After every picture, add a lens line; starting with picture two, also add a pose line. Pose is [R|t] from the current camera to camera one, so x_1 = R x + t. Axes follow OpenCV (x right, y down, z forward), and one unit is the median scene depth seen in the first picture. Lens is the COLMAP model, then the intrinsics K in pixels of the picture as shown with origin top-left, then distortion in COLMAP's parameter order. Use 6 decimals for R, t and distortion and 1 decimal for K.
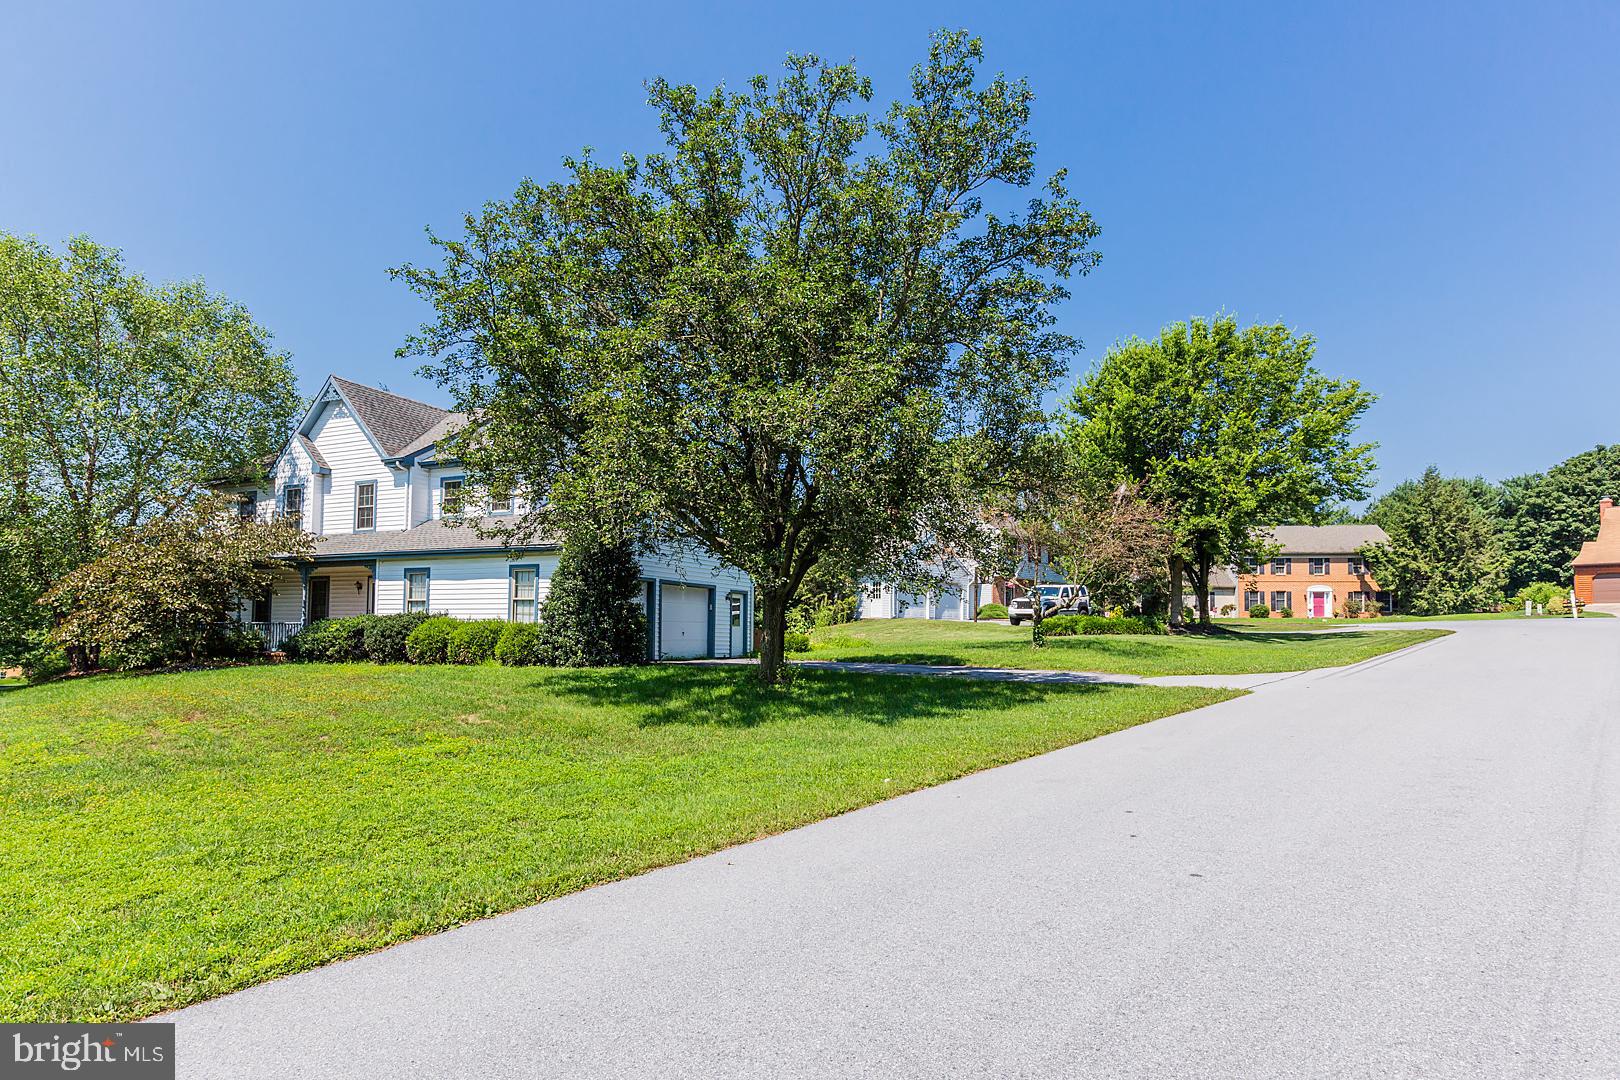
lens RADIAL K [[788.7, 0, 774.7], [0, 788.7, 598.0], [0, 0, 1]] dist [-0.000920, 0.001609]
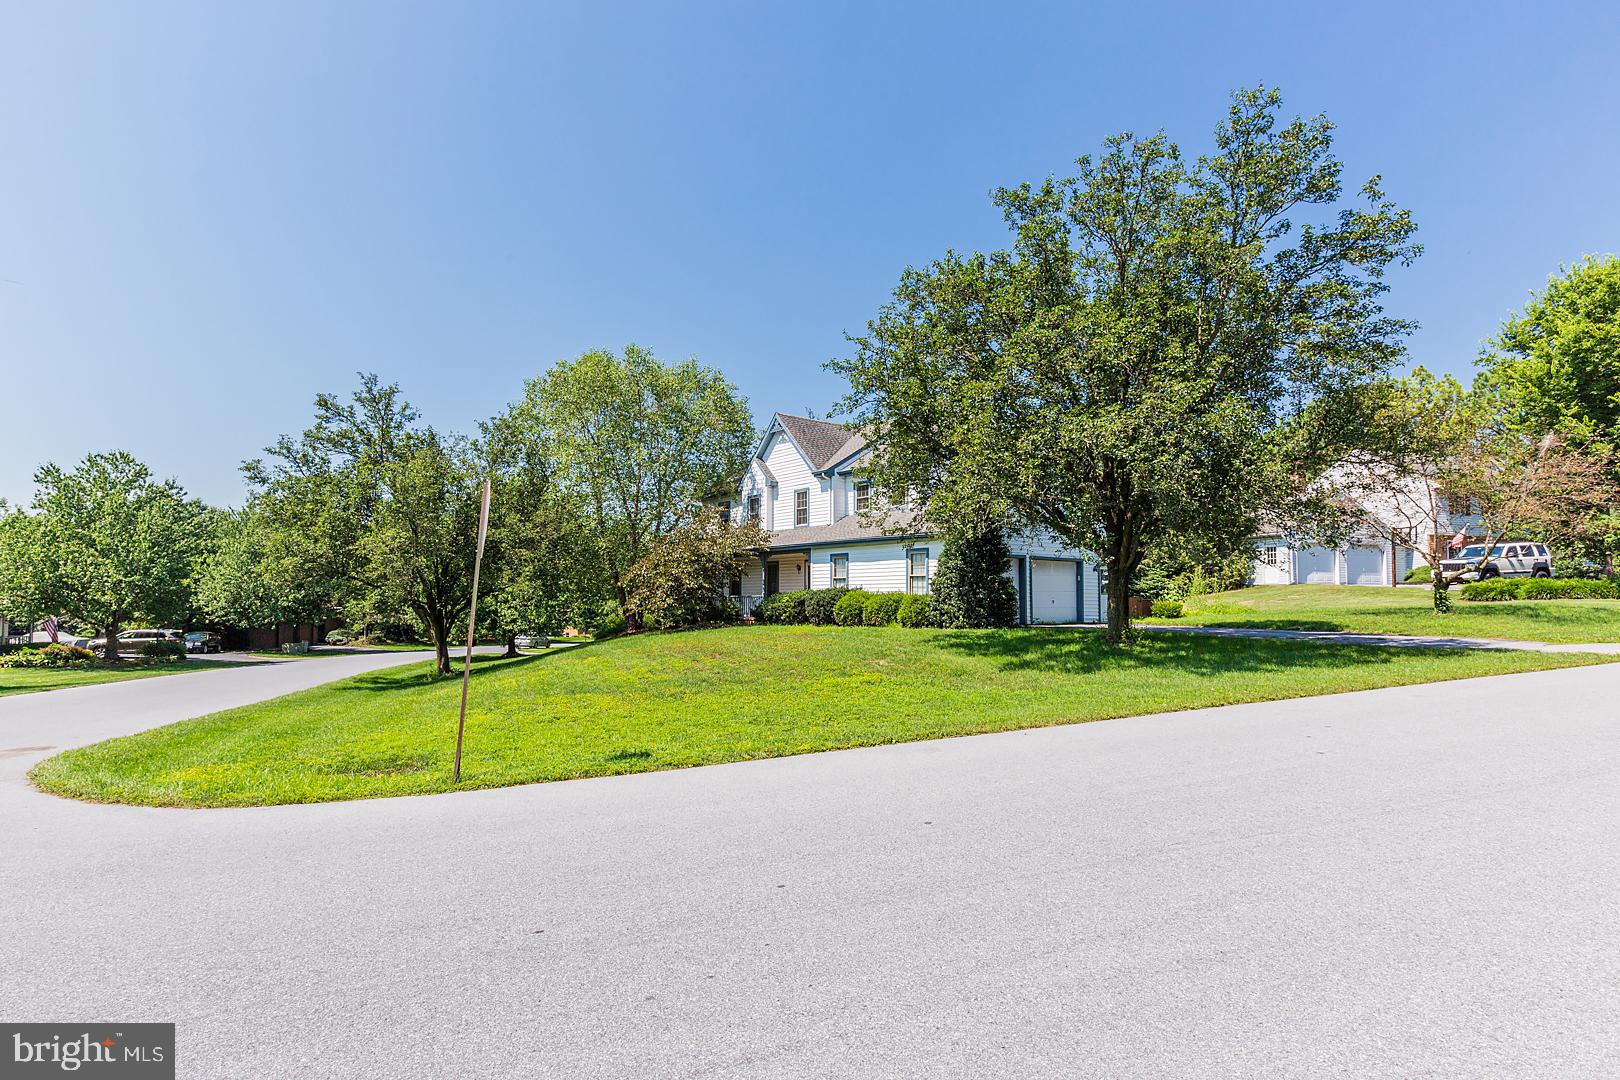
lens RADIAL K [[788.7, 0, 776.8], [0, 788.7, 567.1], [0, 0, 1]] dist [-0.000920, 0.001609]
pose [[0.880056, -0.028381, -0.474022, 0.086872], [0.028394, 0.999571, -0.007131, -0.009994], [0.474021, -0.007184, 0.880484, -0.232069]]
